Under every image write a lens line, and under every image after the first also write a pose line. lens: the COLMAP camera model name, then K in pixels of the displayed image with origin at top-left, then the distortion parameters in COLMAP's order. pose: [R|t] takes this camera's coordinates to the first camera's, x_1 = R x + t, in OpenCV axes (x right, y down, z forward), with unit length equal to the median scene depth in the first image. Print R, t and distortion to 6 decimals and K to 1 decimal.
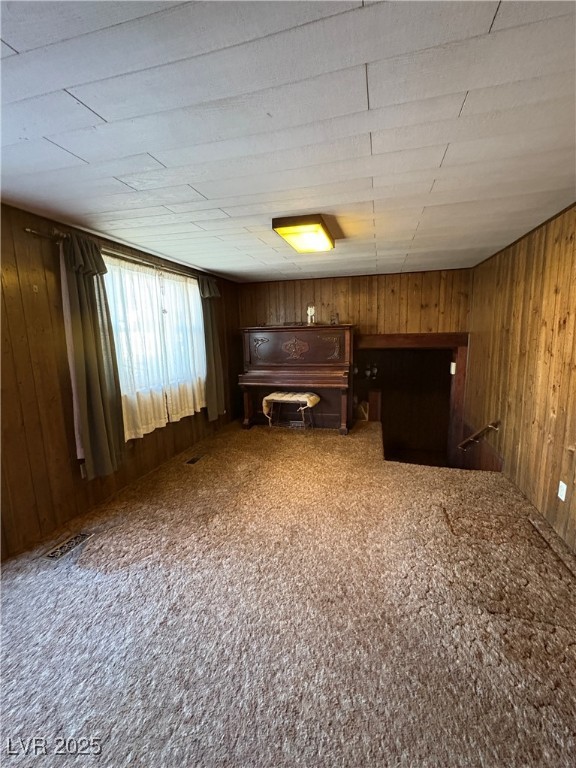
lens RADIAL K [[305.6, 0, 300.3], [0, 305.6, 381.1], [0, 0, 1]] dist [-0.000261, 0.000711]
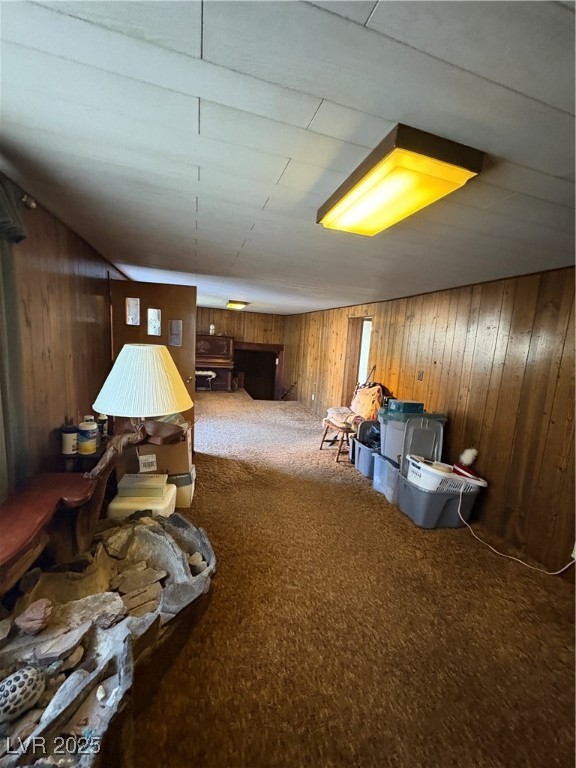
lens RADIAL K [[305.6, 0, 287.9], [0, 305.6, 384.6], [0, 0, 1]] dist [-0.000261, 0.000711]
pose [[0.848619, 0.003422, 0.528994, -0.561668], [-0.007020, 0.999964, 0.004794, 0.109622], [-0.528958, -0.007782, 0.848612, -0.836018]]
